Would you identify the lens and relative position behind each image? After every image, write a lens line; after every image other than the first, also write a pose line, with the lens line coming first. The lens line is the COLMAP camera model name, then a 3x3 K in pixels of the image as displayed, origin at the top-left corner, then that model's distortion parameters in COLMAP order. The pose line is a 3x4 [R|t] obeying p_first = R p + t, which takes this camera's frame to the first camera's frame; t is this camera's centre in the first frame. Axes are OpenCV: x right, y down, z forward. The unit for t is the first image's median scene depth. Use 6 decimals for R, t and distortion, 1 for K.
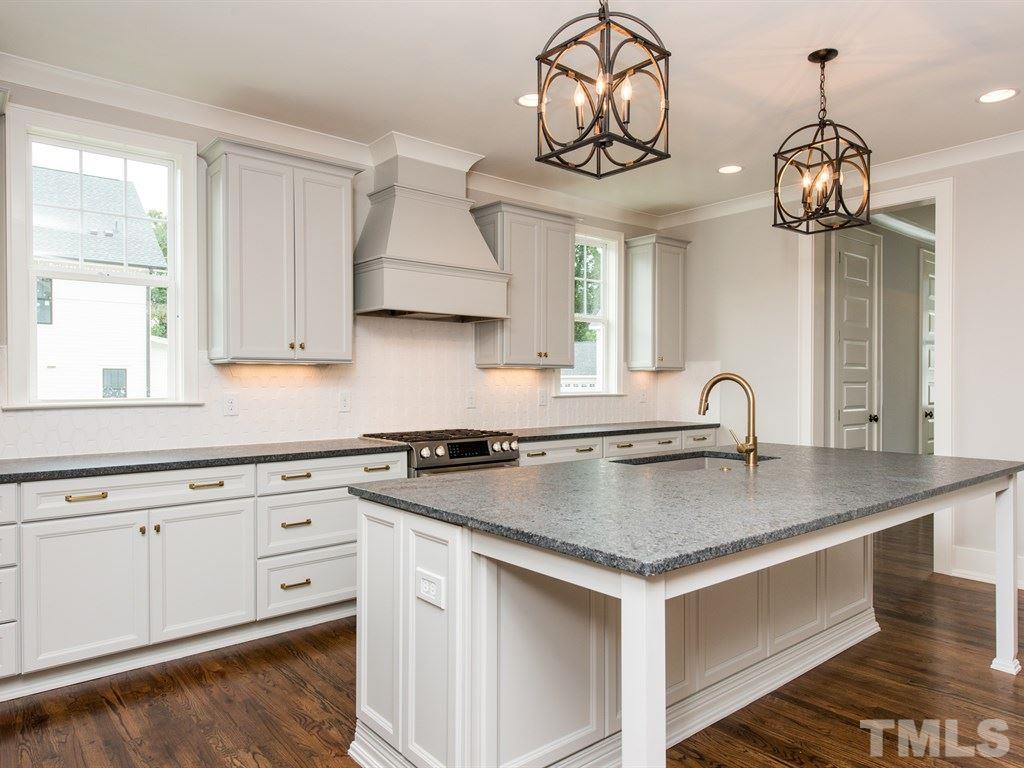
lens RADIAL K [[485.4, 0, 512.0], [0, 485.4, 384.0], [0, 0, 1]] dist [0.001235, 0.000463]
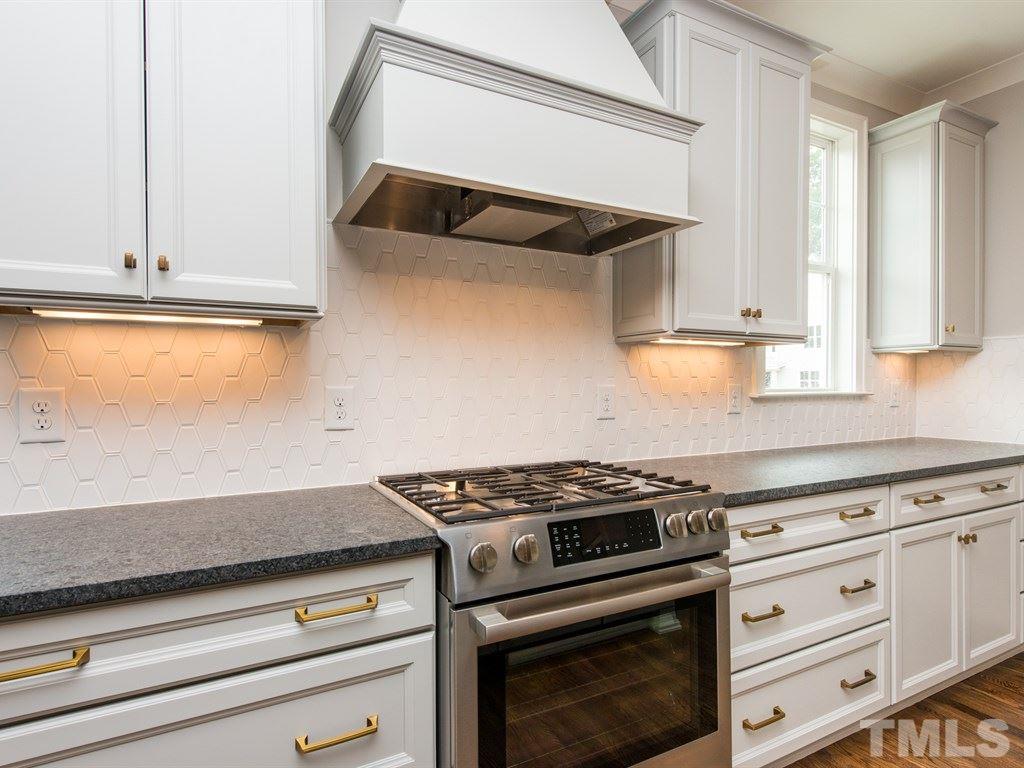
lens RADIAL K [[485.4, 0, 512.0], [0, 485.4, 384.0], [0, 0, 1]] dist [0.001235, 0.000463]
pose [[0.965118, -0.002855, -0.261801, -0.039633], [0.003984, 0.999985, 0.003779, 0.008150], [0.261786, -0.004690, 0.965115, 0.404524]]
